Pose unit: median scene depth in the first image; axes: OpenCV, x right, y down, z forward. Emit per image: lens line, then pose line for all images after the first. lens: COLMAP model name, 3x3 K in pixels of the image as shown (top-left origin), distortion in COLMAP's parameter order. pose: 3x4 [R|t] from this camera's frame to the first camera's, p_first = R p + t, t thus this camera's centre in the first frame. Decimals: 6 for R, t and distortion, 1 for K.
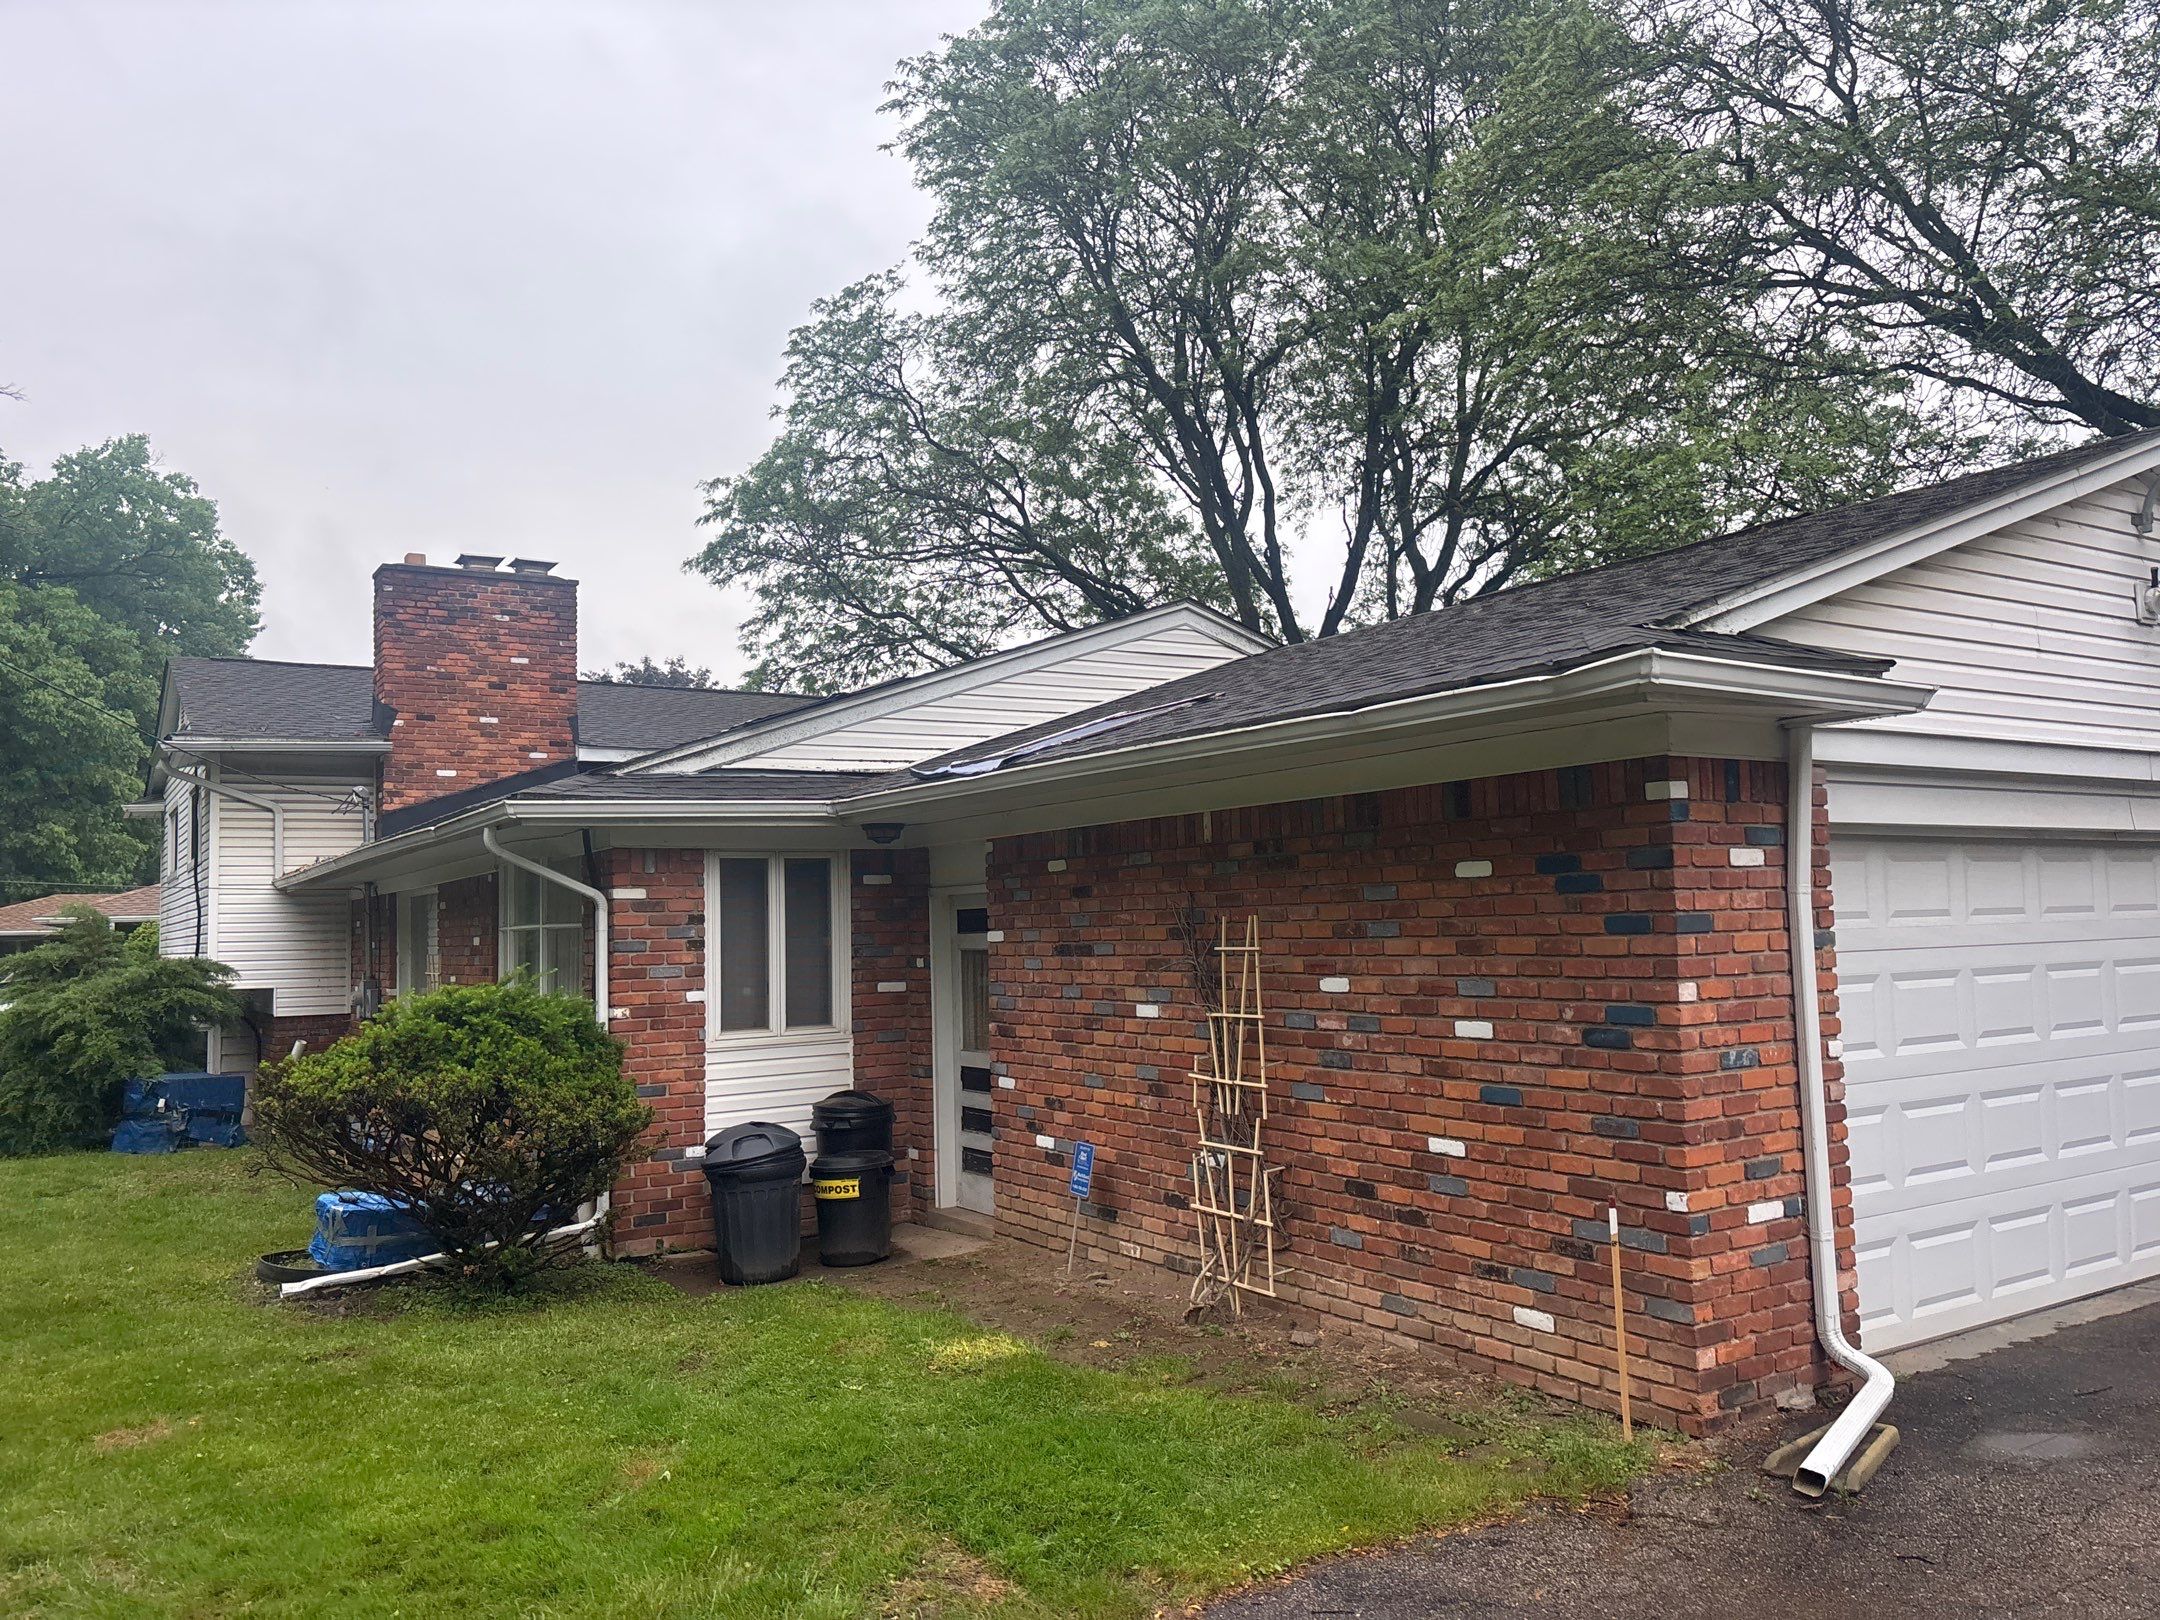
lens RADIAL K [[1627.2, 0, 1077.9], [0, 1627.2, 806.7], [0, 0, 1]] dist [0.044206, -0.001723]
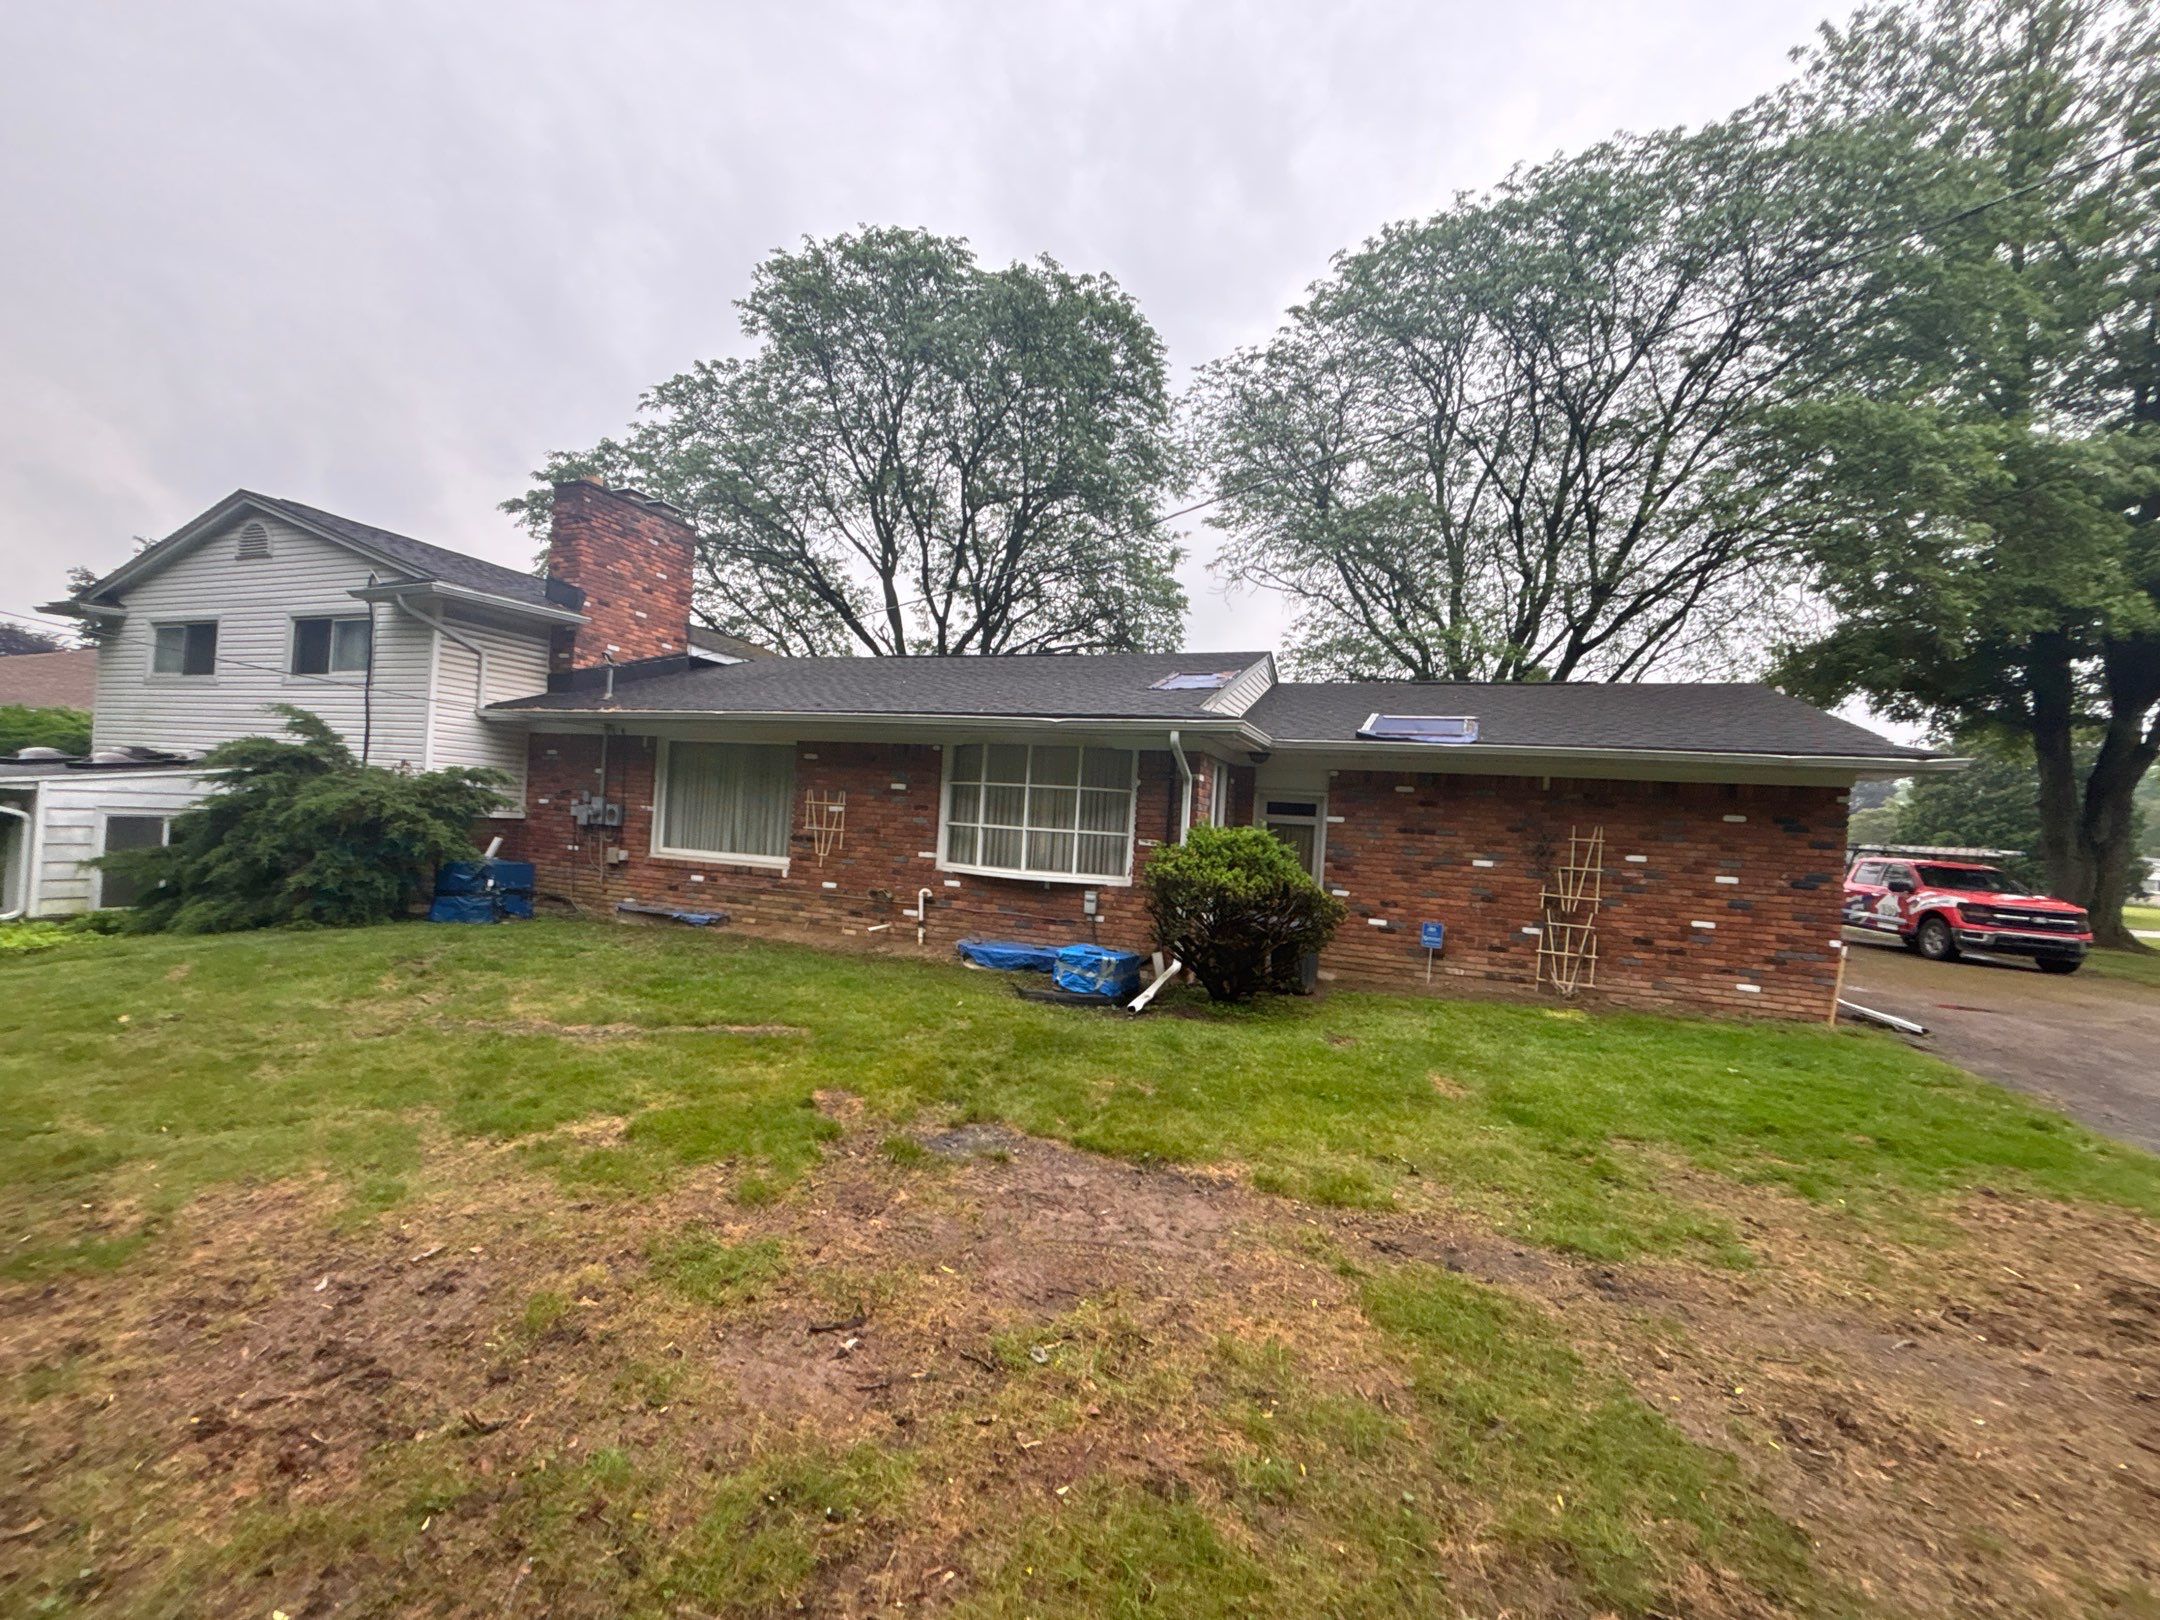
lens RADIAL K [[854.8, 0, 1069.9], [0, 854.8, 815.2], [0, 0, 1]] dist [-0.000198, -0.000274]
pose [[0.790291, 0.085304, 0.606764, -1.250025], [-0.128562, 0.991304, 0.028082, 0.115545], [-0.599092, -0.100200, 0.794386, 0.495139]]
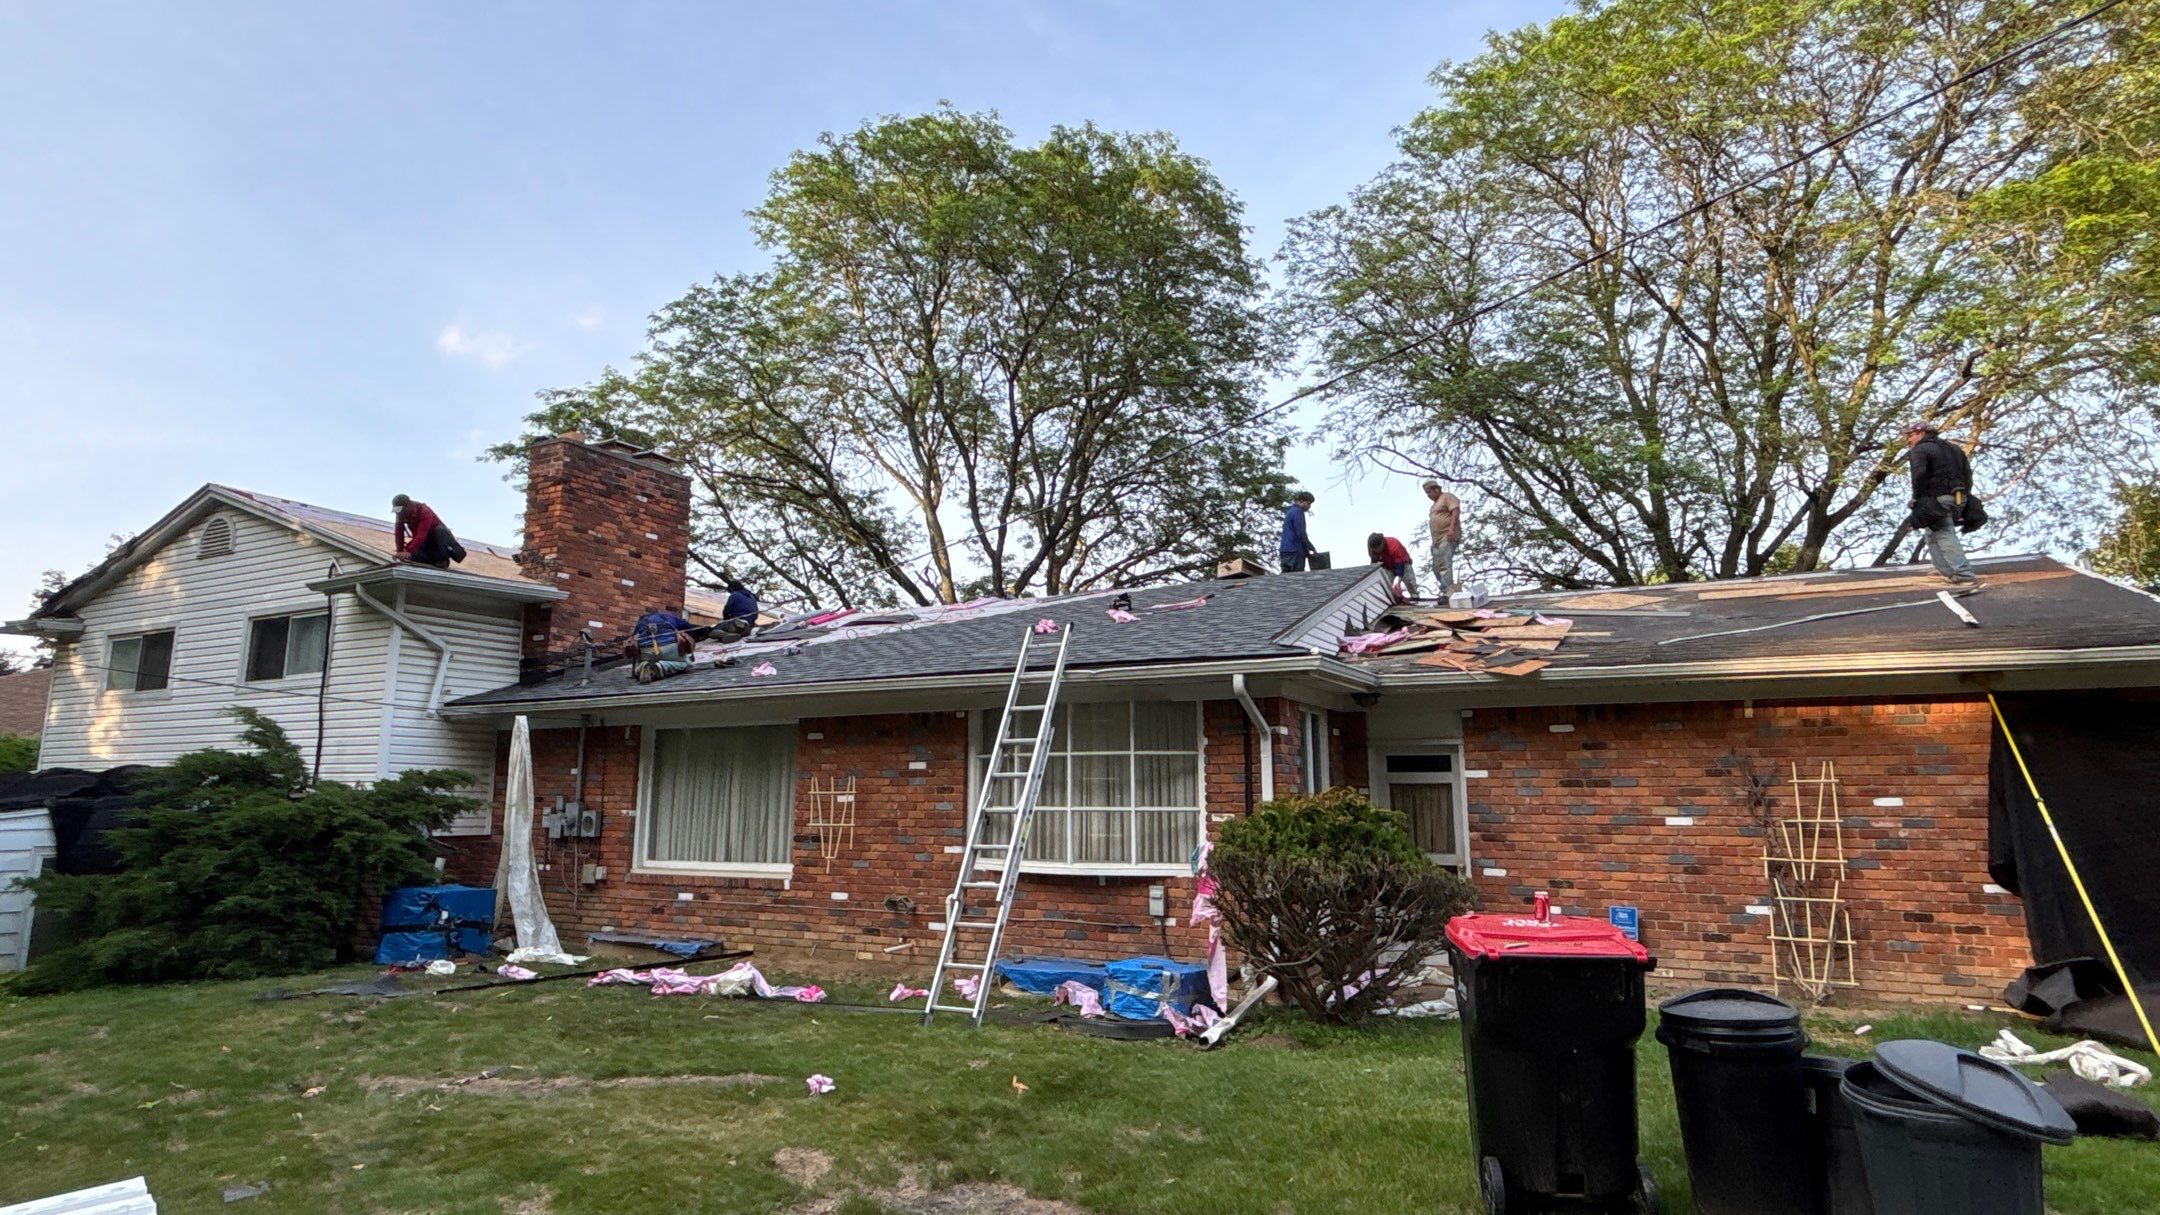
lens RADIAL K [[1162.7, 0, 1082.4], [0, 1162.7, 598.4], [0, 0, 1]] dist [0.004986, -0.005654]
pose [[0.864764, 0.119495, 0.487754, -1.214637], [-0.064729, 0.989698, -0.127704, 0.106721], [-0.497989, 0.078862, 0.863590, 0.322870]]
